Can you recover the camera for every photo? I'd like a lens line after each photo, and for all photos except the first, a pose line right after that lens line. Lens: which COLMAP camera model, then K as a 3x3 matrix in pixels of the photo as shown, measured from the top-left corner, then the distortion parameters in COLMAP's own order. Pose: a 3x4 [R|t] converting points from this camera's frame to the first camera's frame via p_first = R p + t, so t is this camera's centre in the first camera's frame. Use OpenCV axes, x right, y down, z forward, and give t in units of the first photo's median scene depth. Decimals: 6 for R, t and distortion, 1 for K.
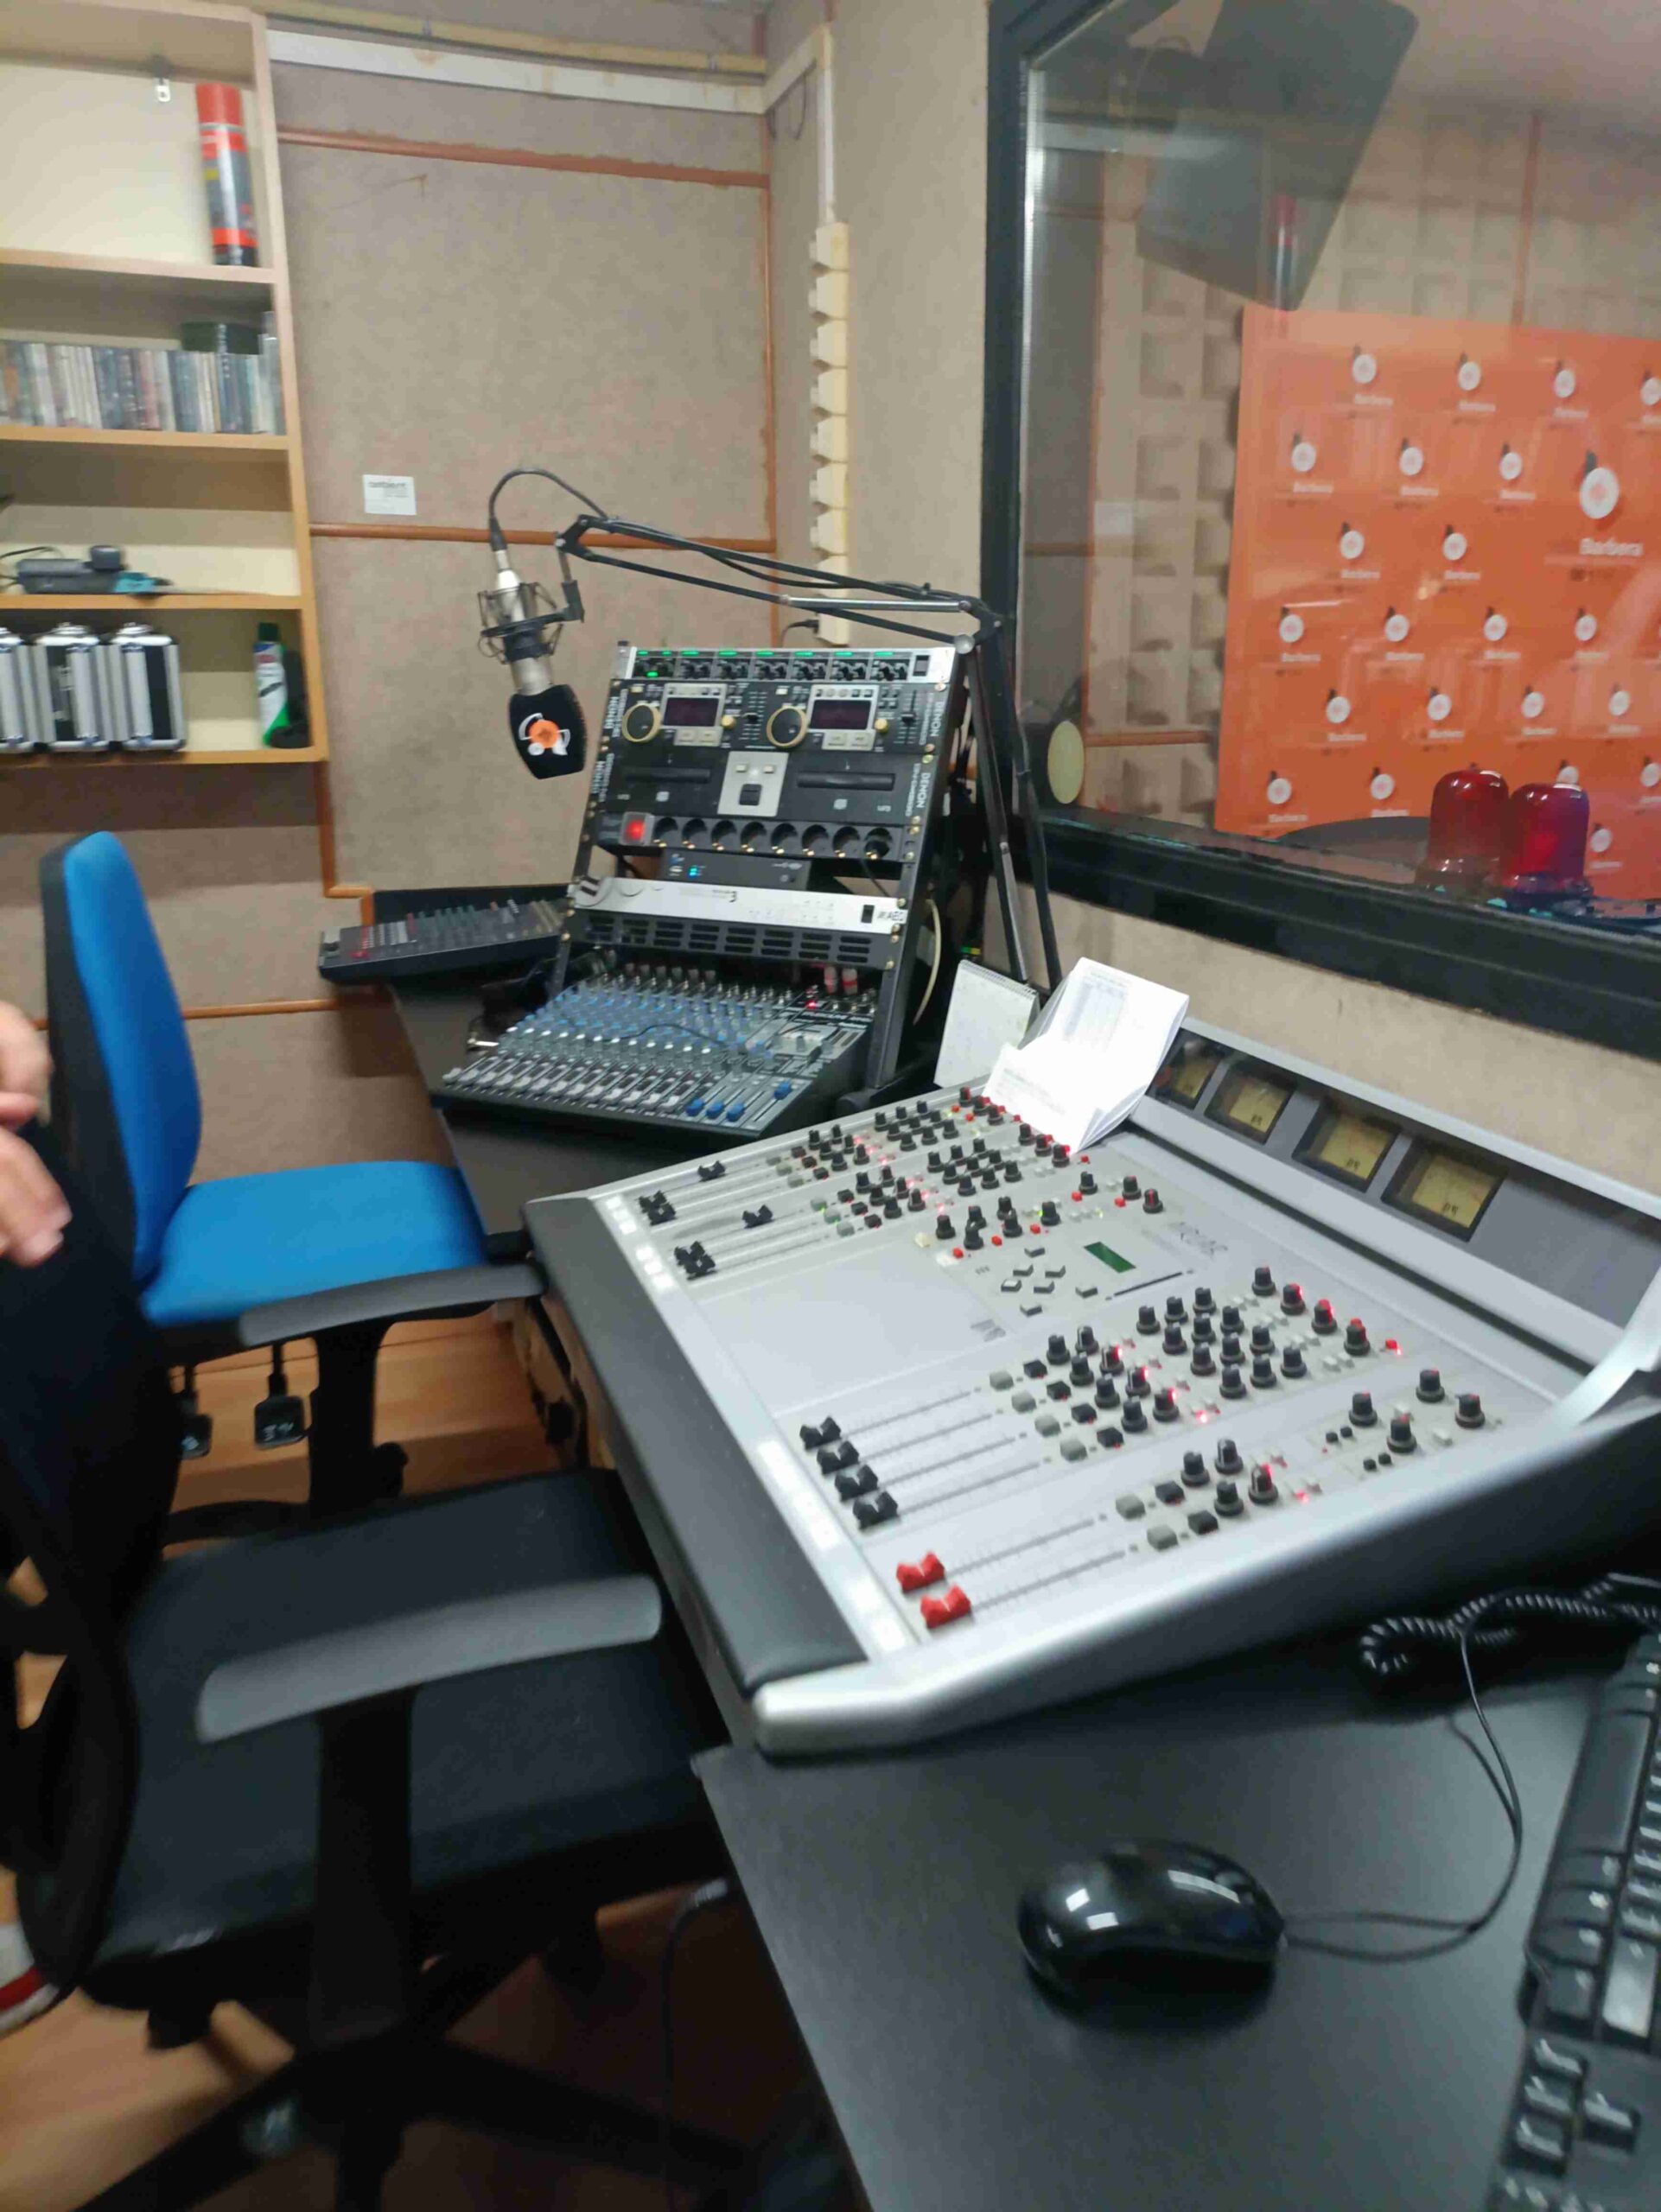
lens RADIAL K [[1631.9, 0, 785.1], [0, 1631.9, 1109.6], [0, 0, 1]] dist [0.089063, -0.156856]
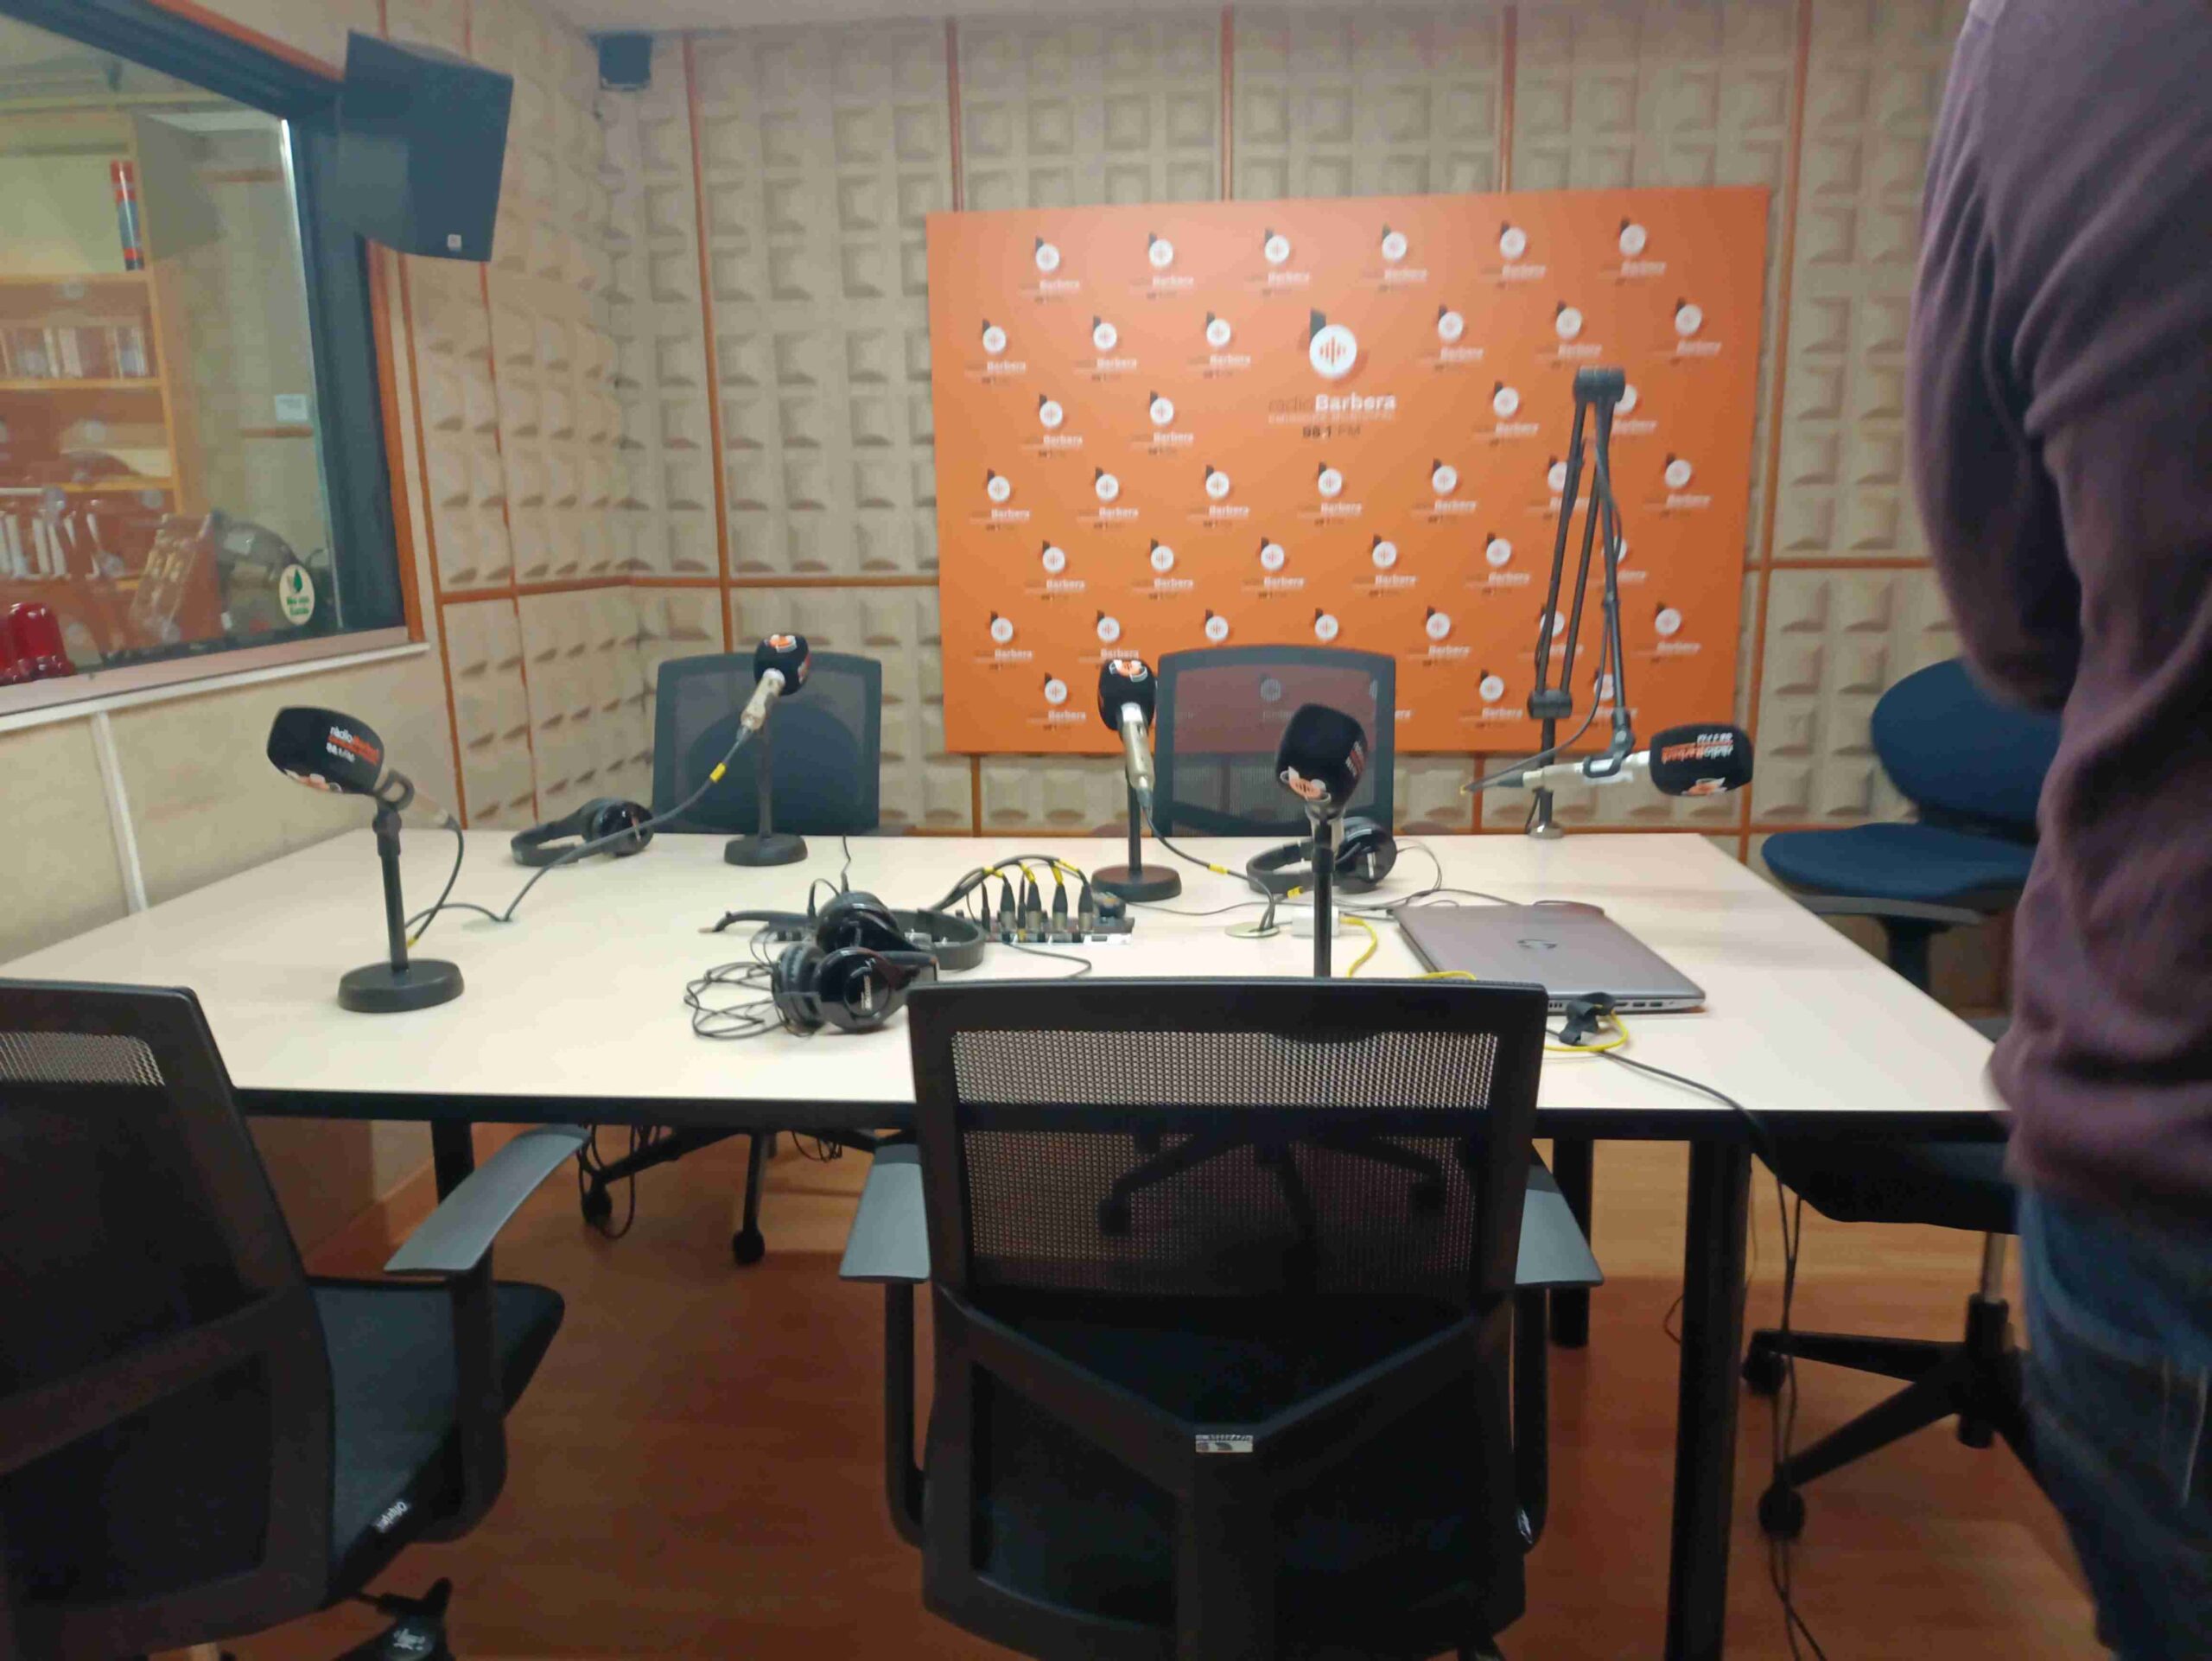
lens RADIAL K [[1631.9, 0, 1106.0], [0, 1631.9, 830.5], [0, 0, 1]] dist [0.089063, -0.156856]
pose [[0.889974, 0.070582, -0.450515, 1.373791], [-0.113956, 0.991027, -0.069851, 0.009264], [0.441543, 0.113505, 0.890032, 0.113258]]
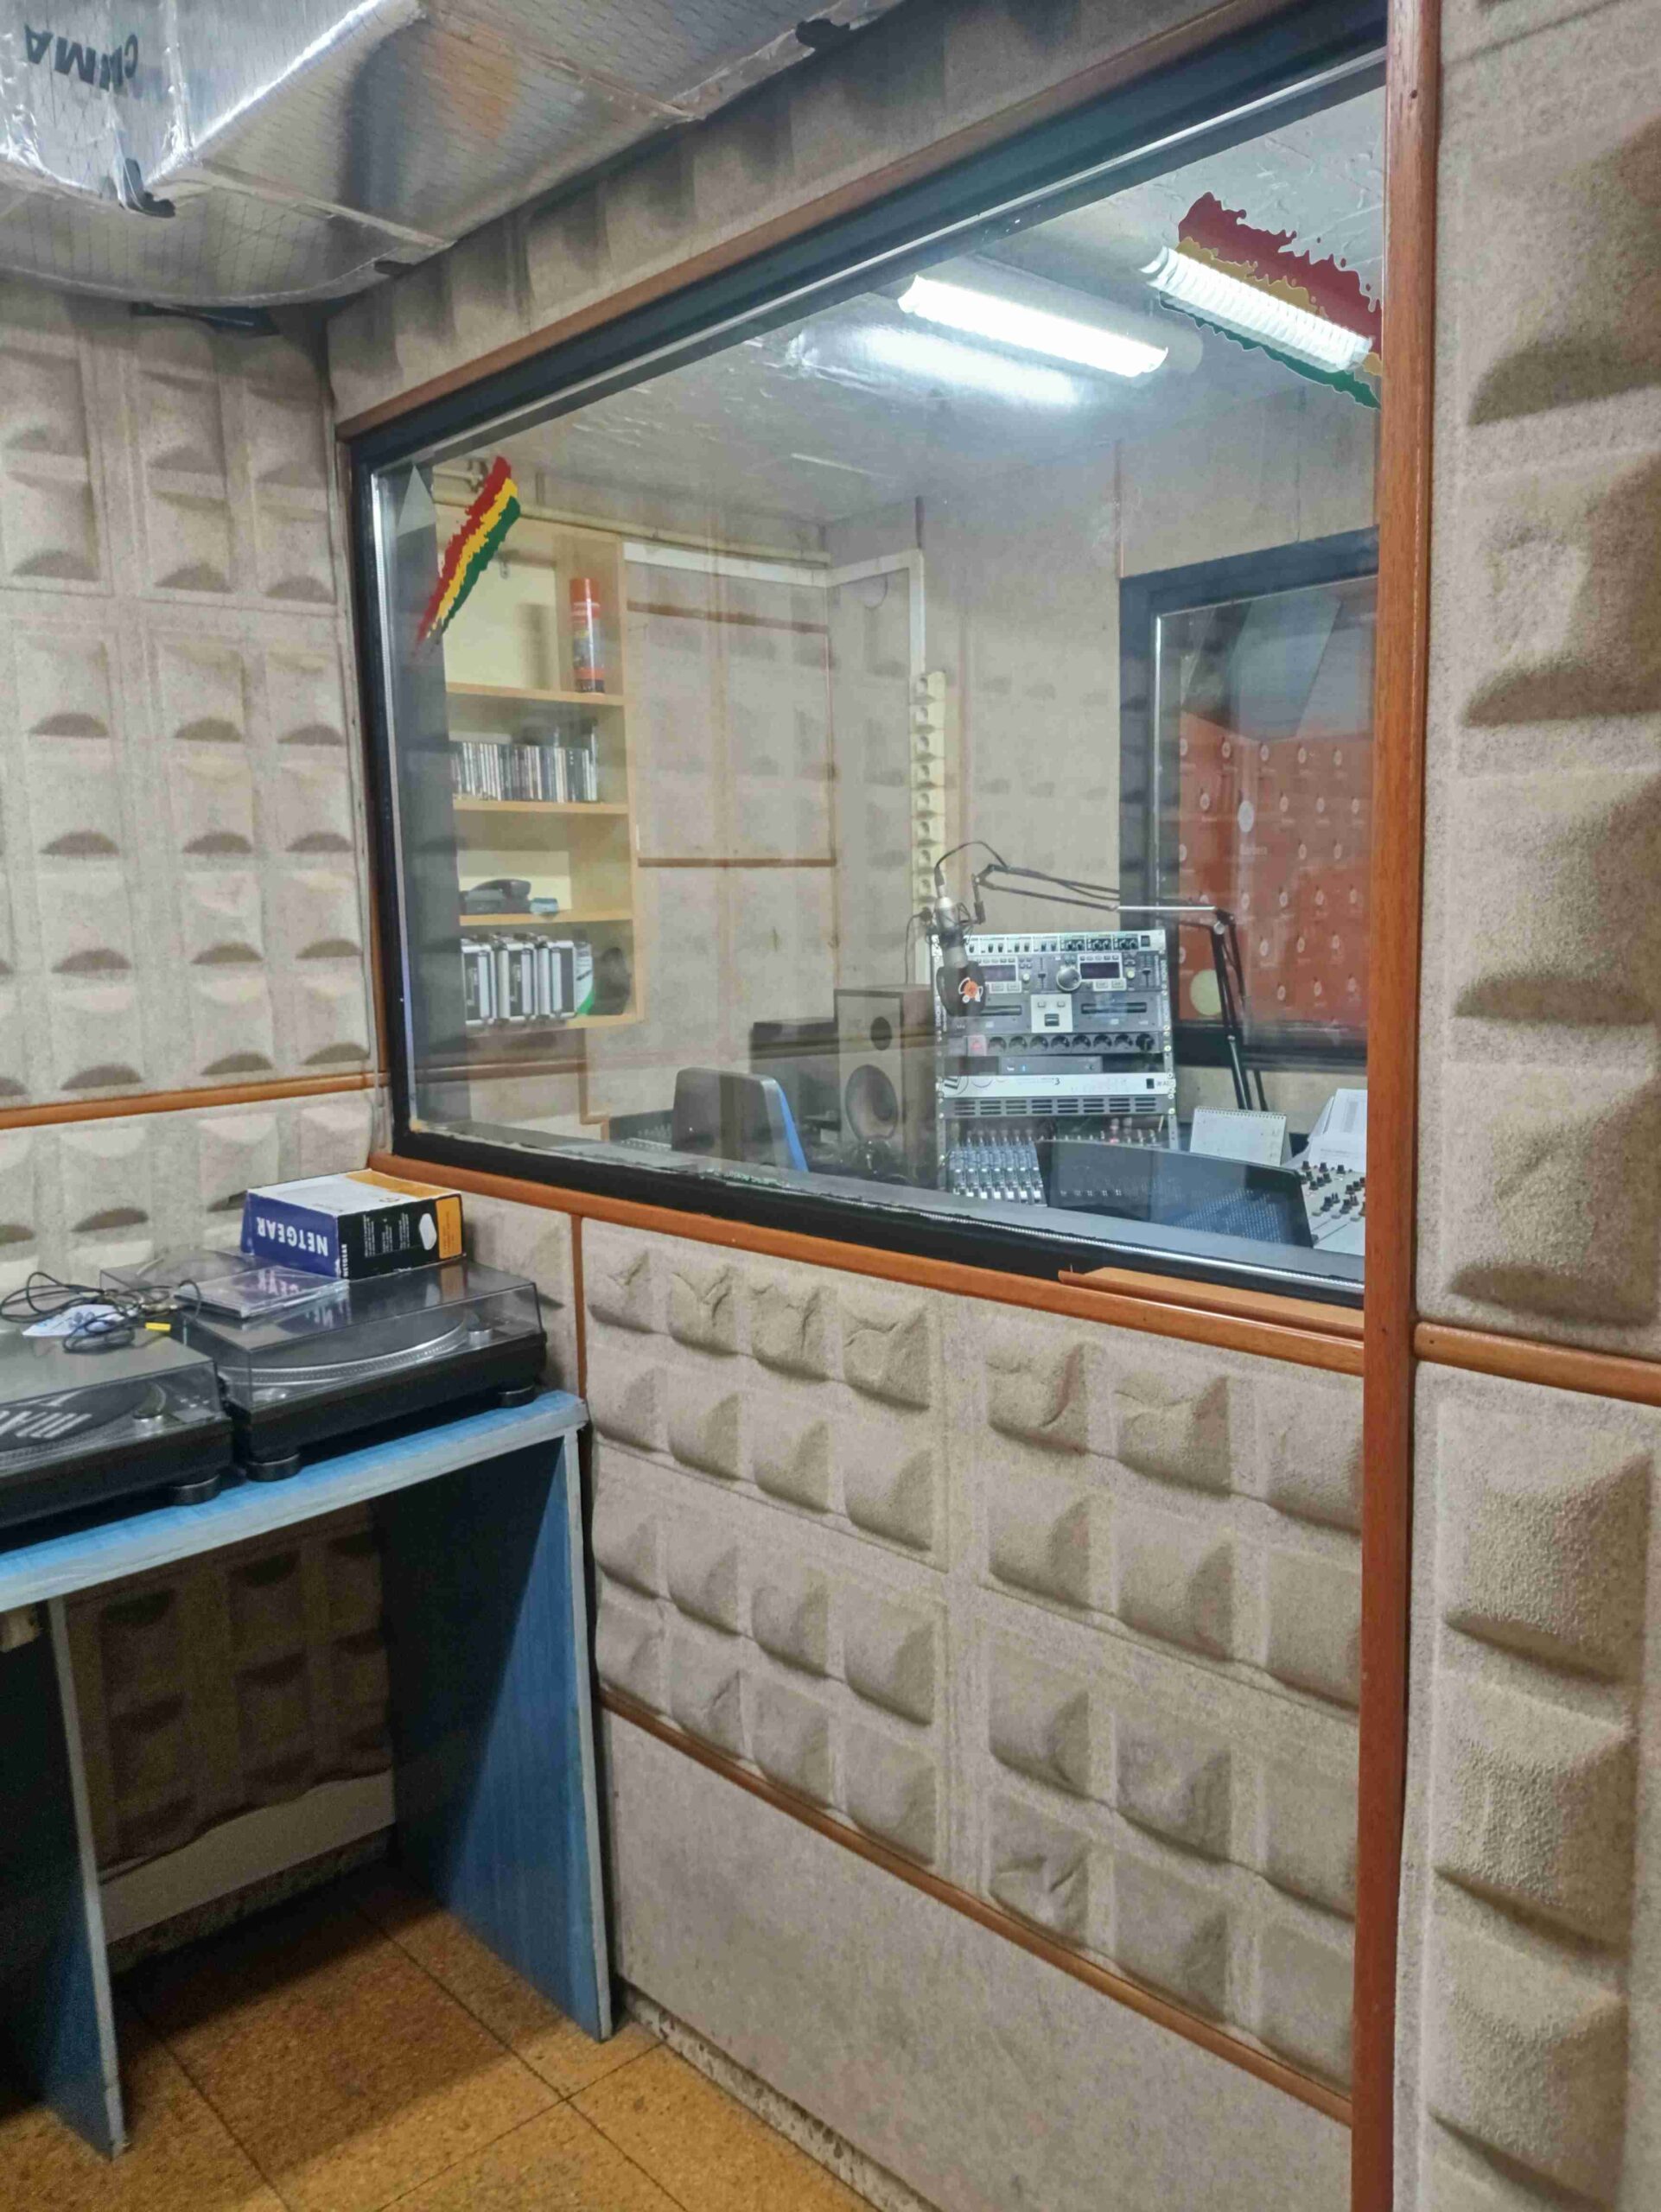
lens RADIAL K [[1631.9, 0, 785.1], [0, 1631.9, 1109.6], [0, 0, 1]] dist [0.089063, -0.156856]
pose [[0.930767, -0.072899, 0.358272, -0.835186], [0.126532, 0.983593, -0.128587, 0.070534], [-0.343019, 0.165018, 0.924720, -0.396918]]
